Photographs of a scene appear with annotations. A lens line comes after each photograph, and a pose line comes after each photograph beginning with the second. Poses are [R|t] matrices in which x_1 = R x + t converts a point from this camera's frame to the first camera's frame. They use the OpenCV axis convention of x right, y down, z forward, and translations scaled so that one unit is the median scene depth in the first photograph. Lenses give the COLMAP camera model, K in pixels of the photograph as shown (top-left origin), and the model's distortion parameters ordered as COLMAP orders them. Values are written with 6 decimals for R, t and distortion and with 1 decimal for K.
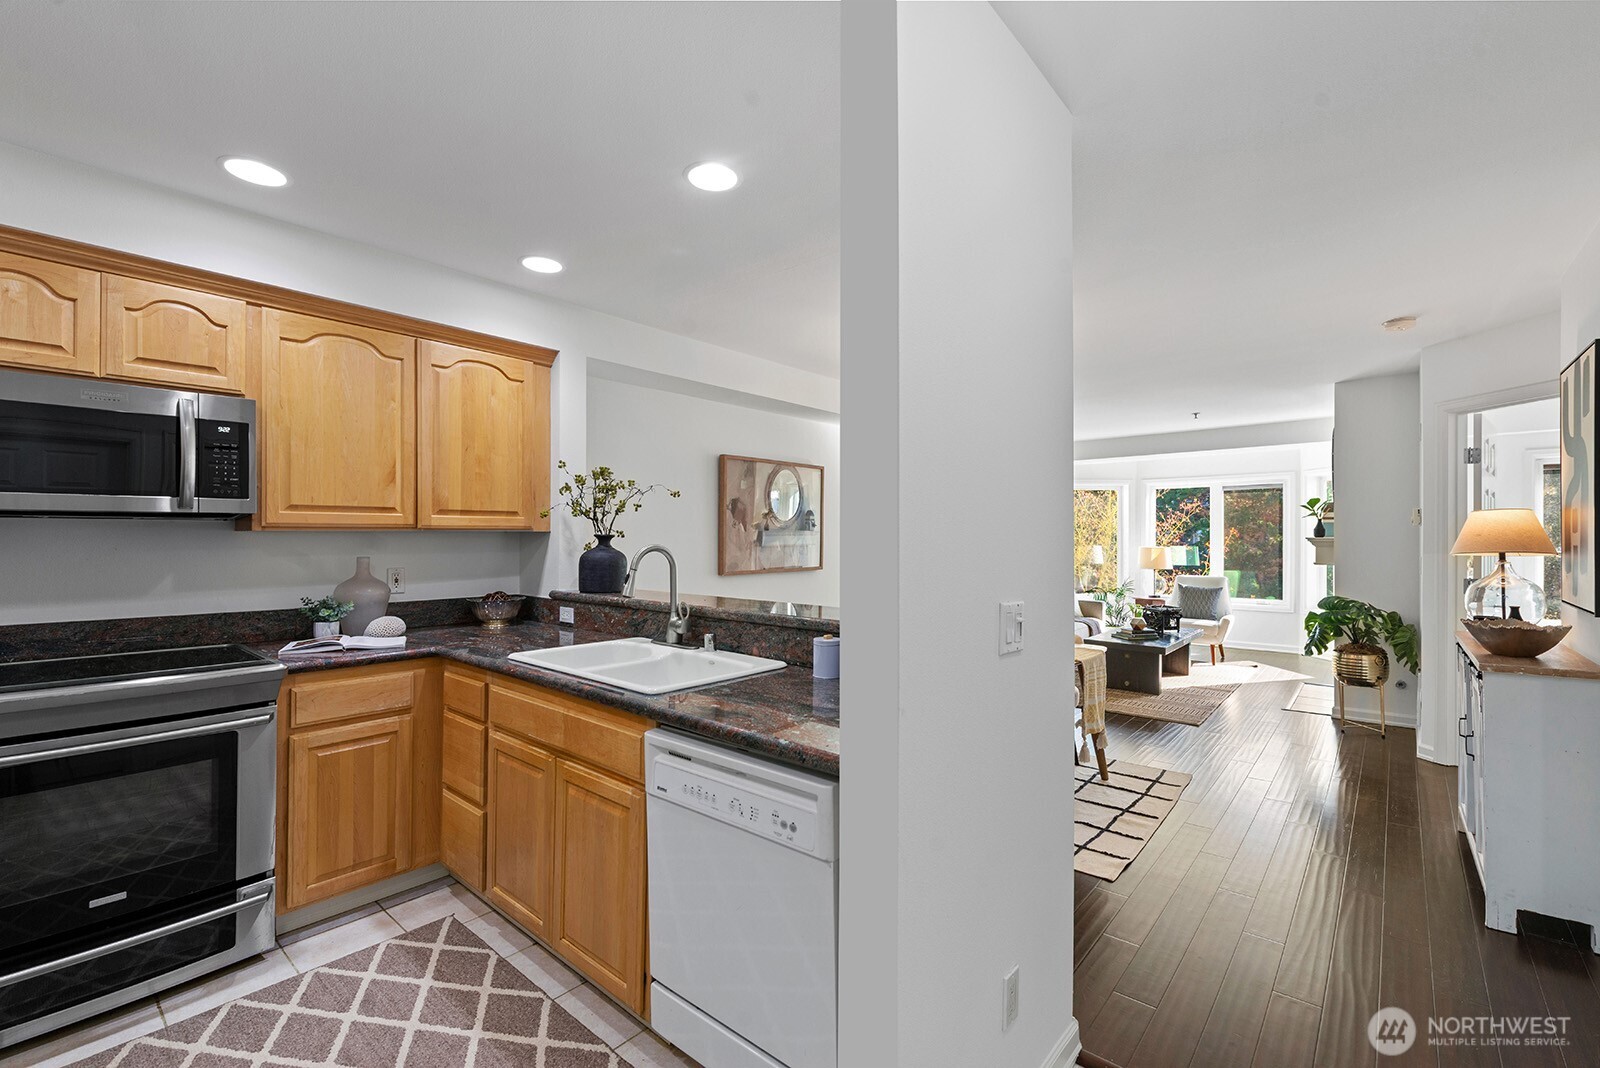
lens RADIAL K [[682.7, 0, 809.8], [0, 682.7, 527.2], [0, 0, 1]] dist [0.001237, -0.003070]
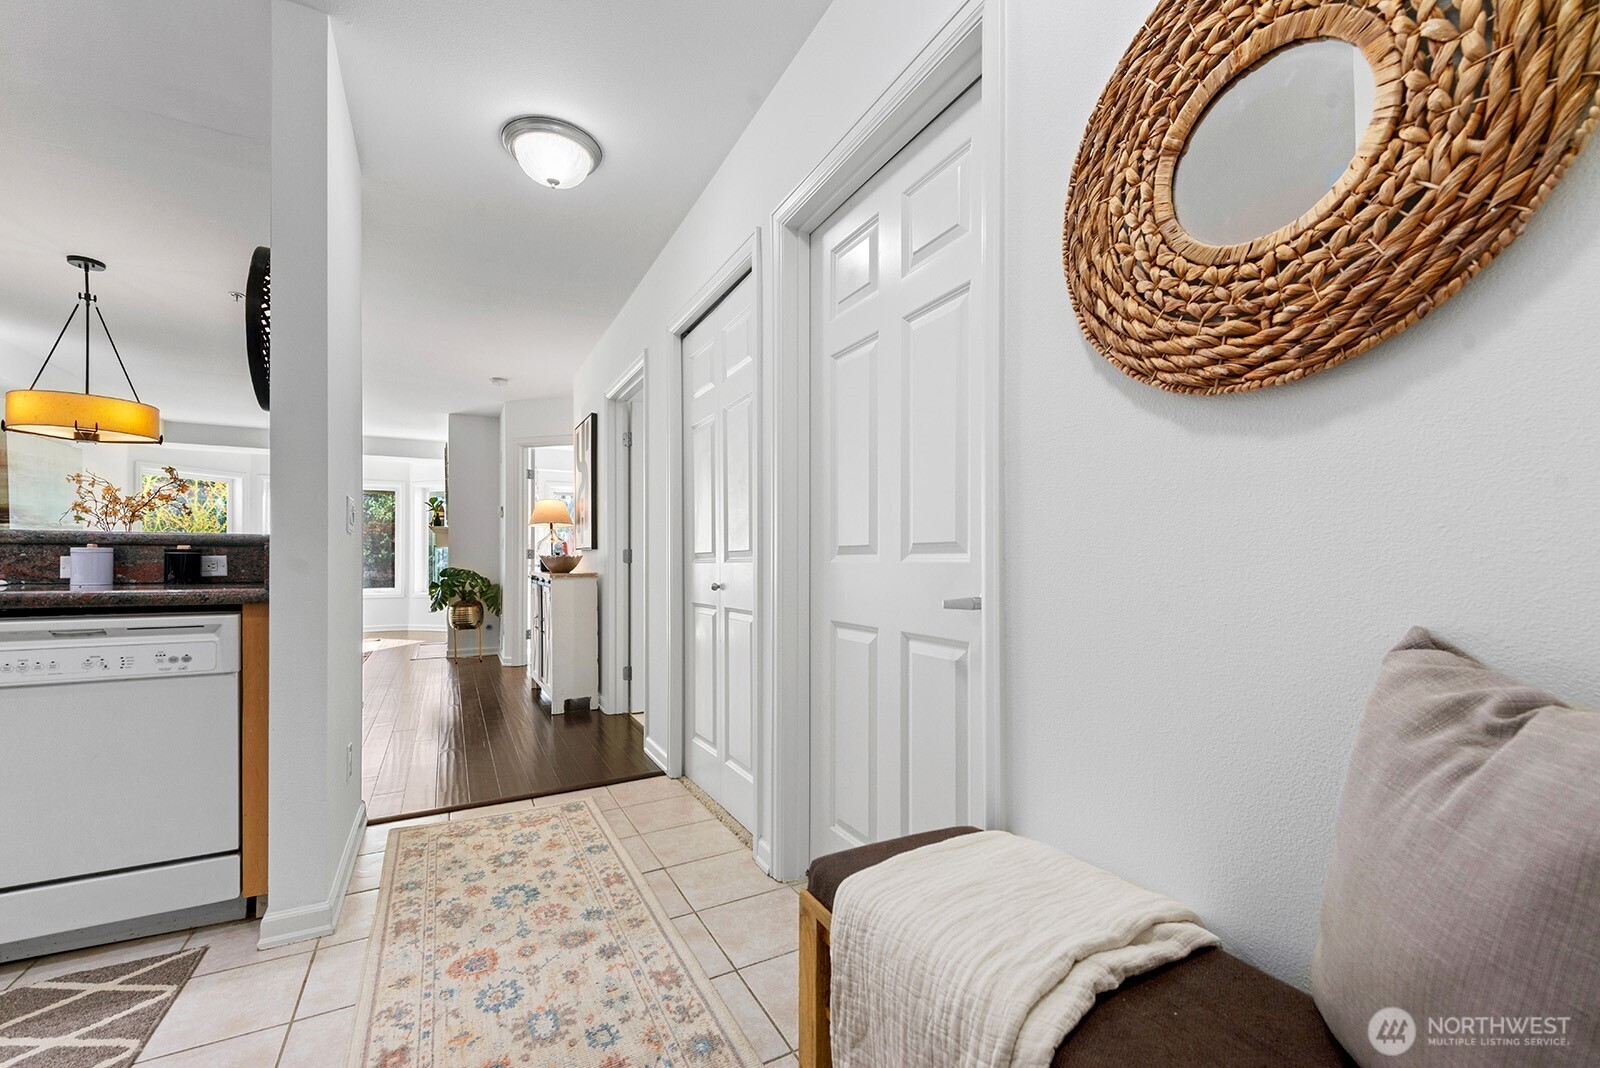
lens RADIAL K [[653.5, 0, 803.3], [0, 653.5, 558.8], [0, 0, 1]] dist [0.000355, -0.001968]
pose [[0.353258, 0.000303, 0.935526, -0.392843], [-0.009289, 0.999952, 0.003183, 0.131048], [-0.935480, -0.009815, 0.353244, -0.245666]]
